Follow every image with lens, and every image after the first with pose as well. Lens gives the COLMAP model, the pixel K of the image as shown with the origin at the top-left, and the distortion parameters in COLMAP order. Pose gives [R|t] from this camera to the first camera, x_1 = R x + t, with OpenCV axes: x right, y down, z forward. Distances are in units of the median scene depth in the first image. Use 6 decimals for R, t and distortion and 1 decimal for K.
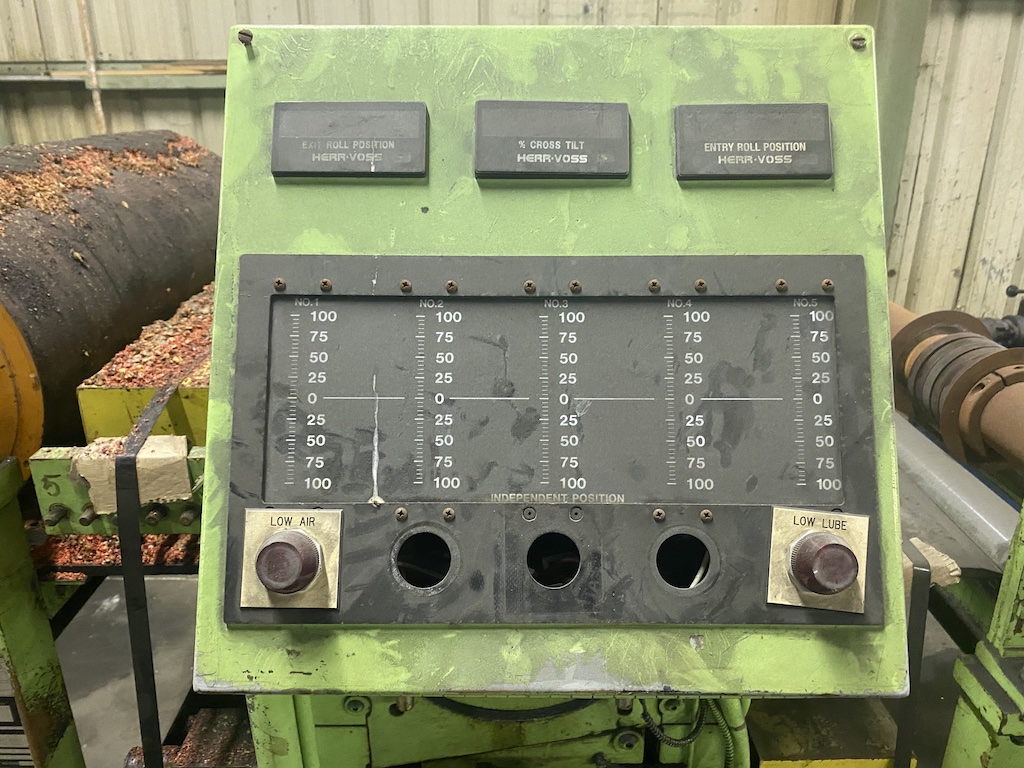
lens RADIAL K [[792.3, 0, 504.1], [0, 792.3, 385.4], [0, 0, 1]] dist [0.037971, -0.035291]
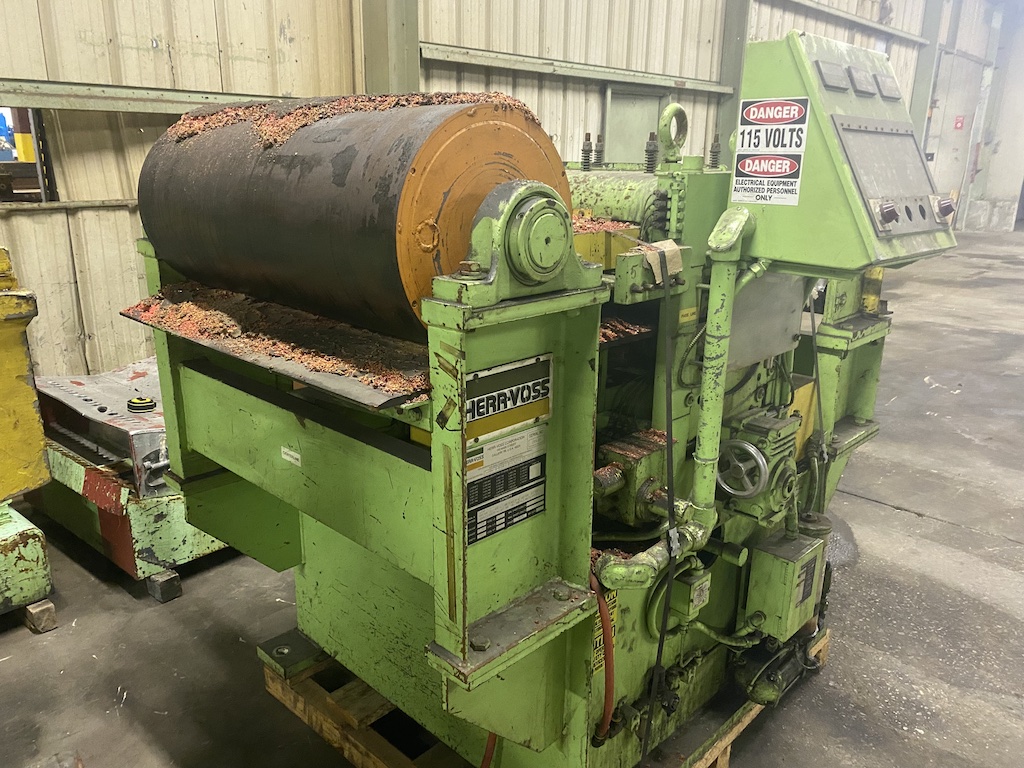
lens RADIAL K [[792.3, 0, 511.3], [0, 792.3, 389.5], [0, 0, 1]] dist [0.037971, -0.035291]
pose [[0.697255, -0.190197, 0.691130, -3.145129], [0.236788, 0.971147, 0.028371, 0.410517], [-0.676585, 0.143870, 0.722173, -0.077273]]
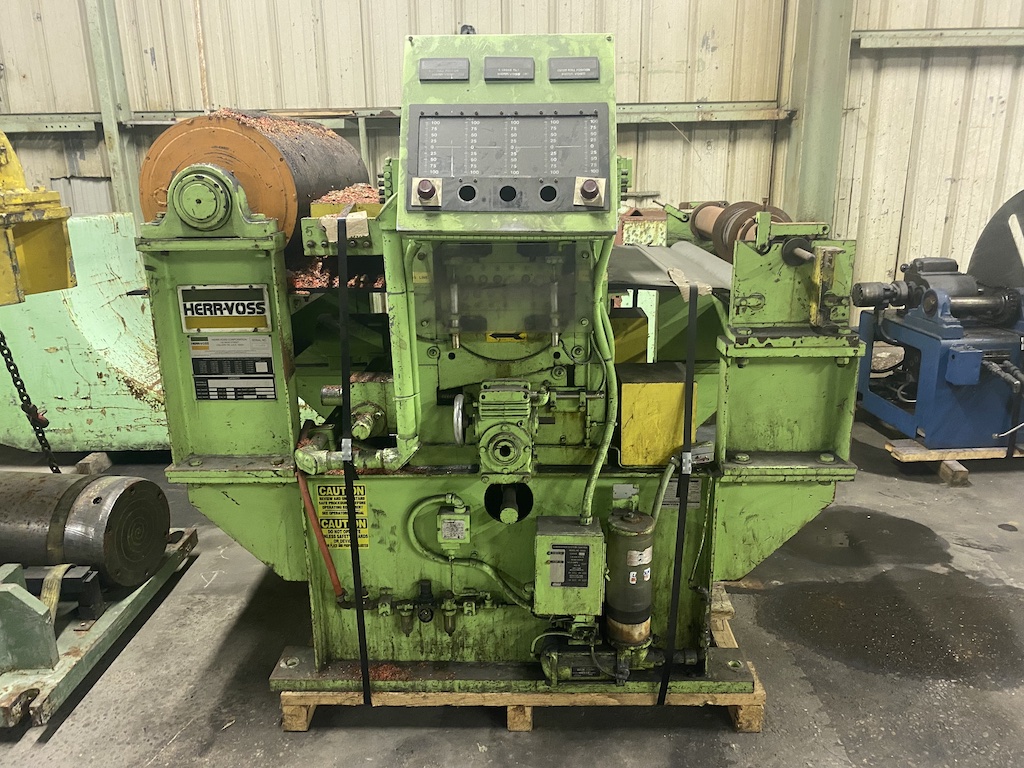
lens RADIAL K [[792.3, 0, 513.5], [0, 792.3, 380.7], [0, 0, 1]] dist [0.037971, -0.035291]
pose [[0.999697, 0.000316, -0.024607, 0.157814], [-0.002444, 0.996250, -0.086490, 1.201208], [0.024487, 0.086524, 0.995949, -2.037513]]
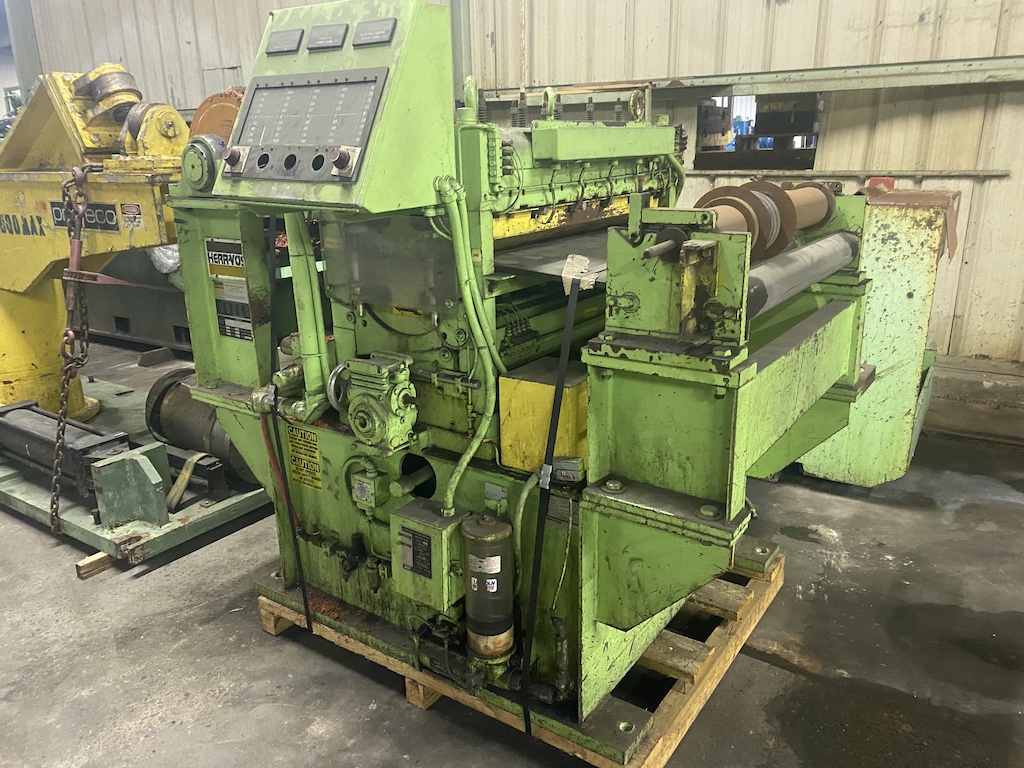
lens RADIAL K [[792.3, 0, 515.2], [0, 792.3, 383.0], [0, 0, 1]] dist [0.037971, -0.035291]
pose [[0.820886, 0.161853, -0.547676, 2.629156], [-0.192373, 0.981321, 0.001669, 0.885146], [0.537716, 0.103988, 0.836689, -1.082216]]
